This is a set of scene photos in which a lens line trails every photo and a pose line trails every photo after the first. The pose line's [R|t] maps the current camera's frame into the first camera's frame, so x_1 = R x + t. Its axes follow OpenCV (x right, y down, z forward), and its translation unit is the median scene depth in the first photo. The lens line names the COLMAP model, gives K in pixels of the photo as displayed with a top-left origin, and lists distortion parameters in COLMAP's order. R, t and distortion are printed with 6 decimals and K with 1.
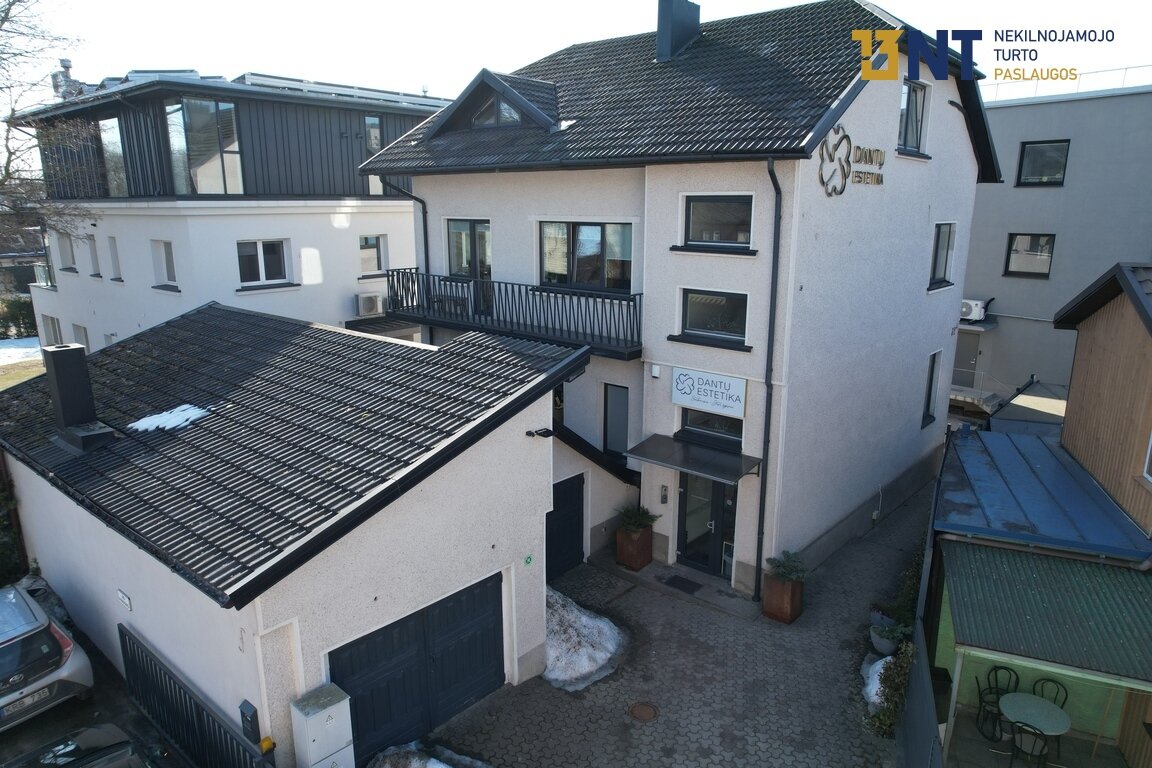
lens RADIAL K [[737.7, 0, 576.0], [0, 737.7, 384.0], [0, 0, 1]] dist [-0.002167, -0.000006]
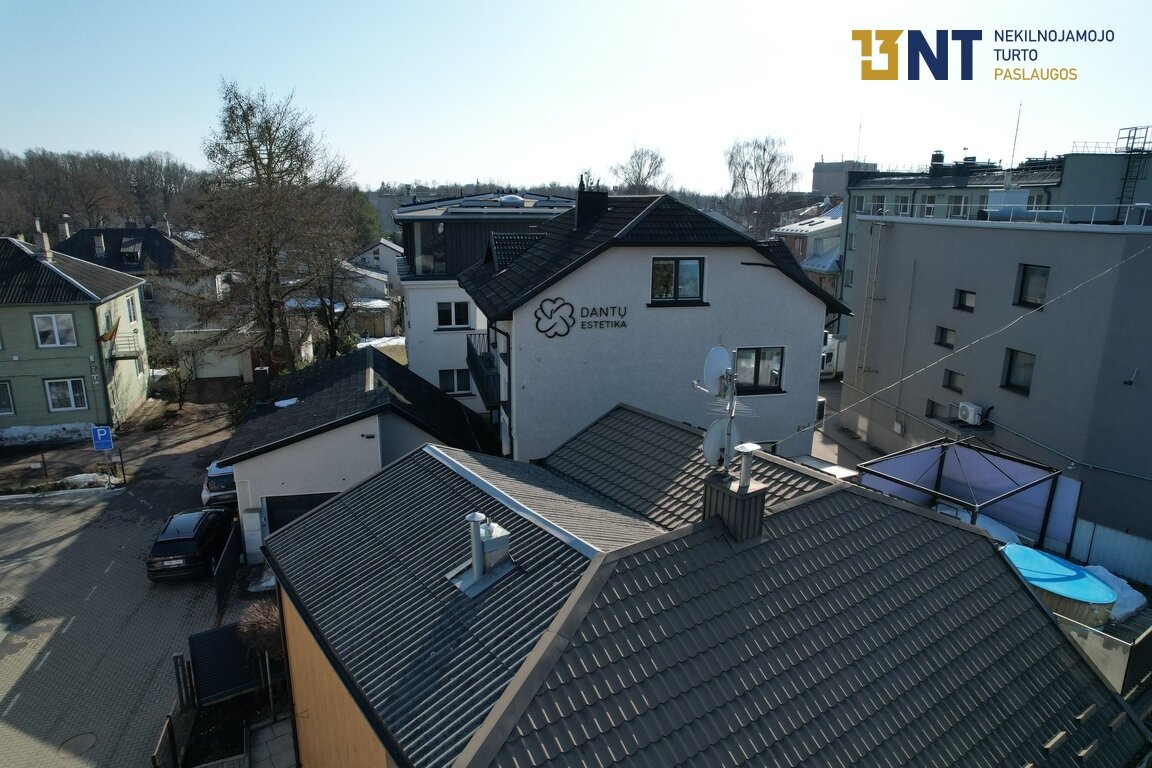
lens RADIAL K [[737.7, 0, 576.0], [0, 737.7, 384.0], [0, 0, 1]] dist [-0.002167, -0.000006]
pose [[0.817069, 0.149737, -0.556756, 1.163512], [-0.144507, 0.988048, 0.053660, -0.208488], [0.558137, 0.036611, 0.828941, -0.367921]]
